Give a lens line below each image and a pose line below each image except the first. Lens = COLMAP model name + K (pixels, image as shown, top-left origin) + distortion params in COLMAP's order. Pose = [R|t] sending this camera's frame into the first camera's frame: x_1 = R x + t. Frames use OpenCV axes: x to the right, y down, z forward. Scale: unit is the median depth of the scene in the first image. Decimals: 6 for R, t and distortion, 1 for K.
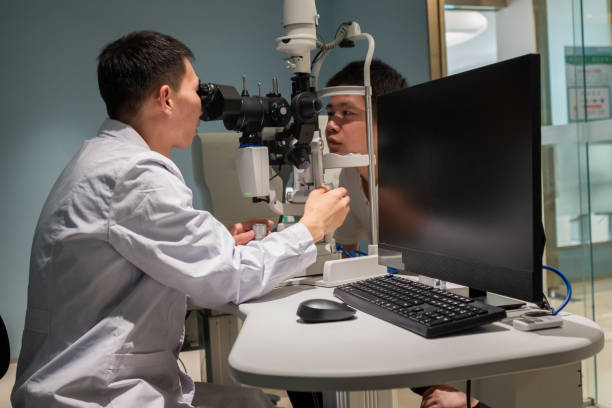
lens RADIAL K [[709.8, 0, 306.0], [0, 709.8, 204.0], [0, 0, 1]] dist [-0.020130, -0.039700]
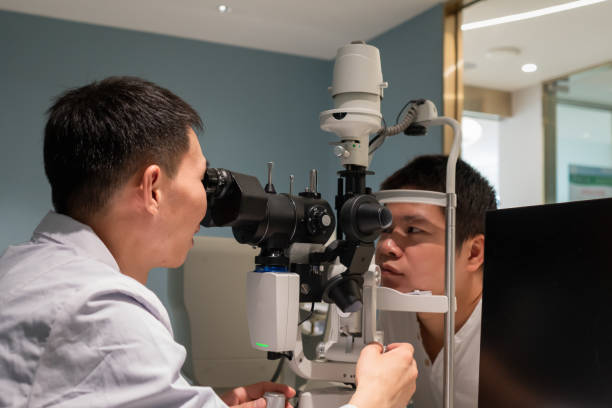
lens RADIAL K [[748.7, 0, 306.0], [0, 748.7, 204.0], [0, 0, 1]] dist [-0.022509, -0.019874]
pose [[0.995414, 0.079655, 0.052964, -0.088144], [-0.071462, 0.987312, -0.141801, -0.047054], [-0.063587, 0.137366, 0.988477, 0.318600]]
